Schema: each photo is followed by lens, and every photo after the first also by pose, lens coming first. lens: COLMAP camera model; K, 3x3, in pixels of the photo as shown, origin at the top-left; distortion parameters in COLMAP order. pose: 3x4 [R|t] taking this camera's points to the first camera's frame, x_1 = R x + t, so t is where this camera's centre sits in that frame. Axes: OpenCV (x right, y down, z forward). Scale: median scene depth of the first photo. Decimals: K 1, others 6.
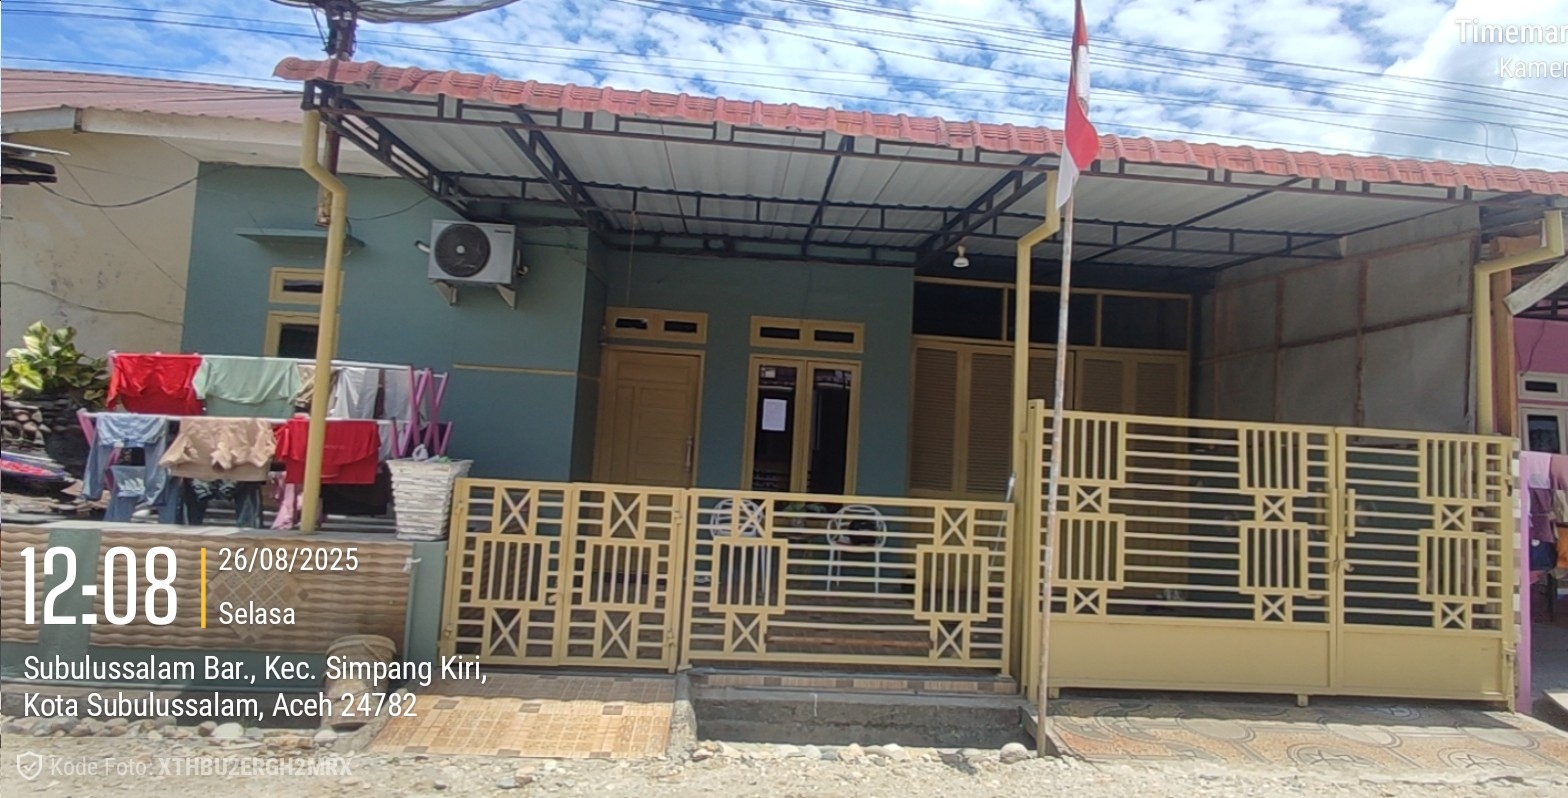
lens RADIAL K [[804.1, 0, 793.0], [0, 804.1, 396.3], [0, 0, 1]] dist [-0.004341, -0.002520]
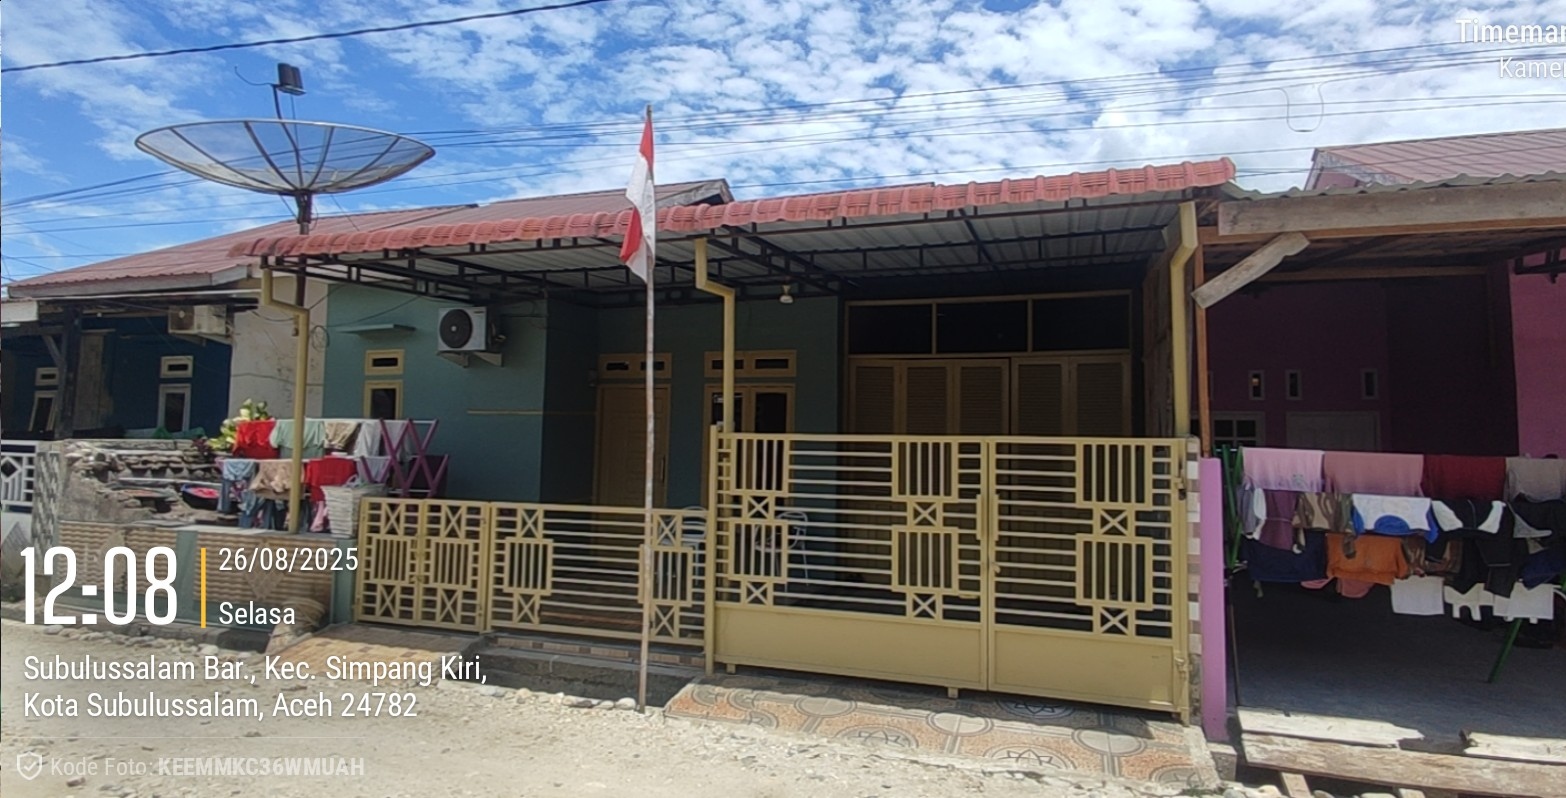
lens RADIAL K [[803.0, 0, 792.0], [0, 803.0, 396.3], [0, 0, 1]] dist [-0.004341, -0.002520]
pose [[0.922575, -0.061782, -0.380838, 0.848564], [0.059979, 0.998061, -0.016613, -0.011831], [0.381126, -0.007515, 0.924493, -0.070639]]
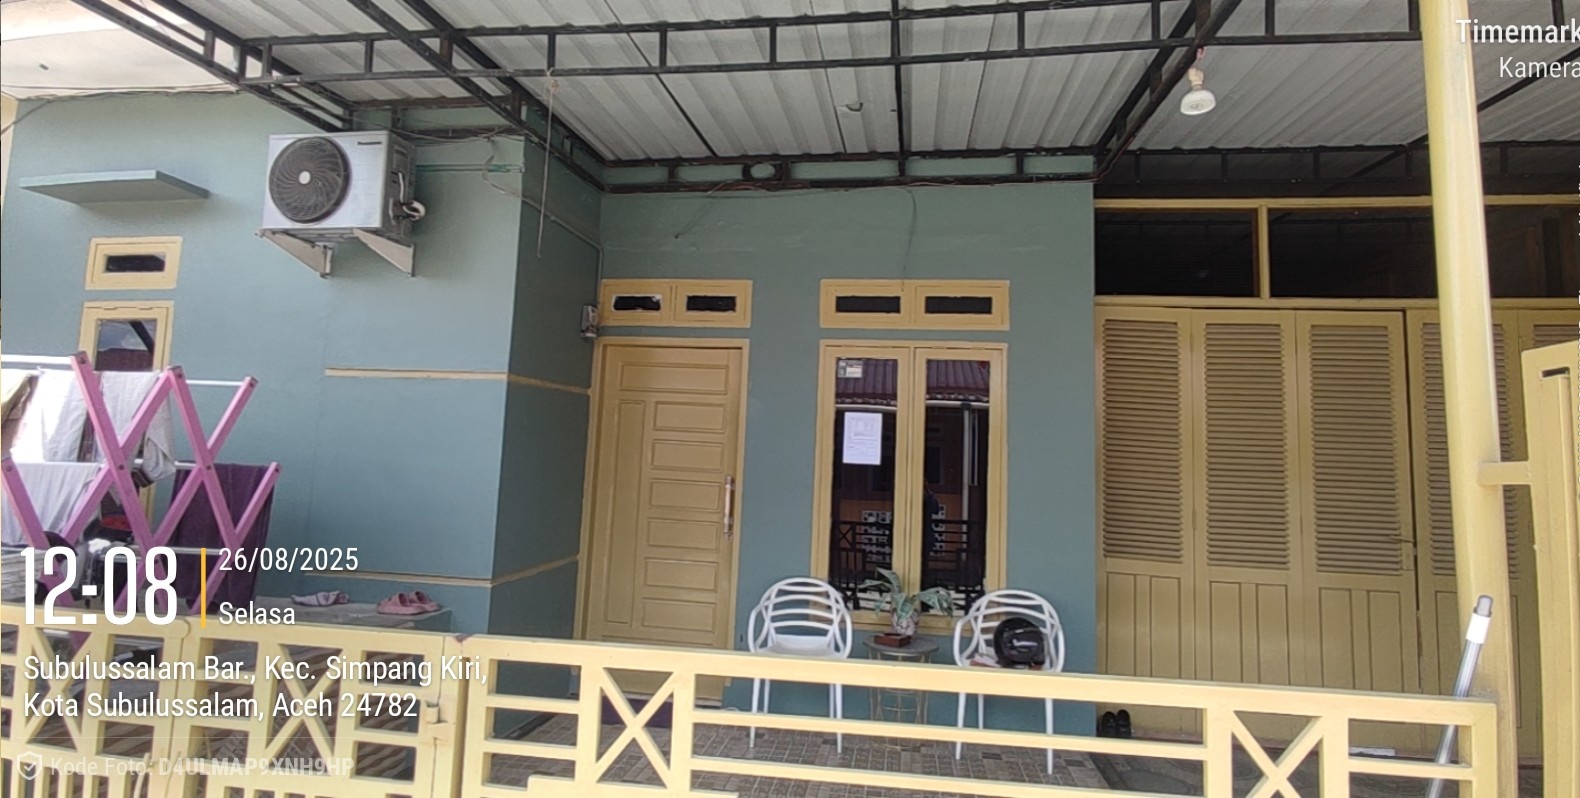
lens RADIAL K [[807.2, 0, 795.3], [0, 807.2, 395.3], [0, 0, 1]] dist [-0.000424, -0.007215]
pose [[0.977489, -0.039336, -0.207285, 0.090773], [0.031106, 0.998599, -0.042815, 0.025527], [0.208679, 0.035404, 0.977343, 0.647009]]
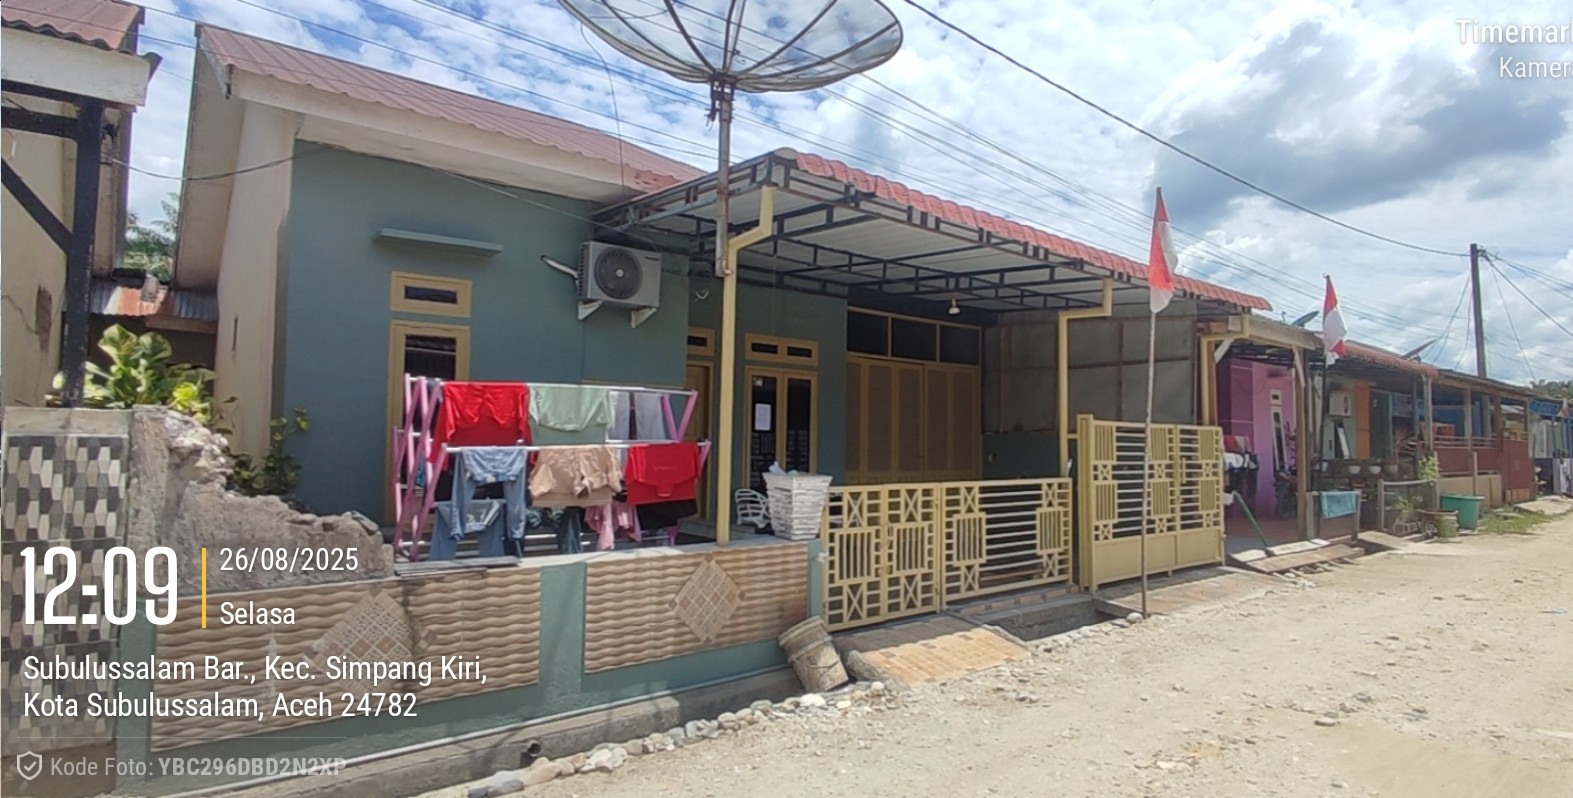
lens RADIAL K [[803.4, 0, 793.0], [0, 803.4, 393.7], [0, 0, 1]] dist [-0.005154, -0.000215]
pose [[0.817976, -0.006385, 0.575217, -1.108752], [-0.012093, 0.999527, 0.028292, -0.075552], [-0.575125, -0.030098, 0.817511, -0.000333]]
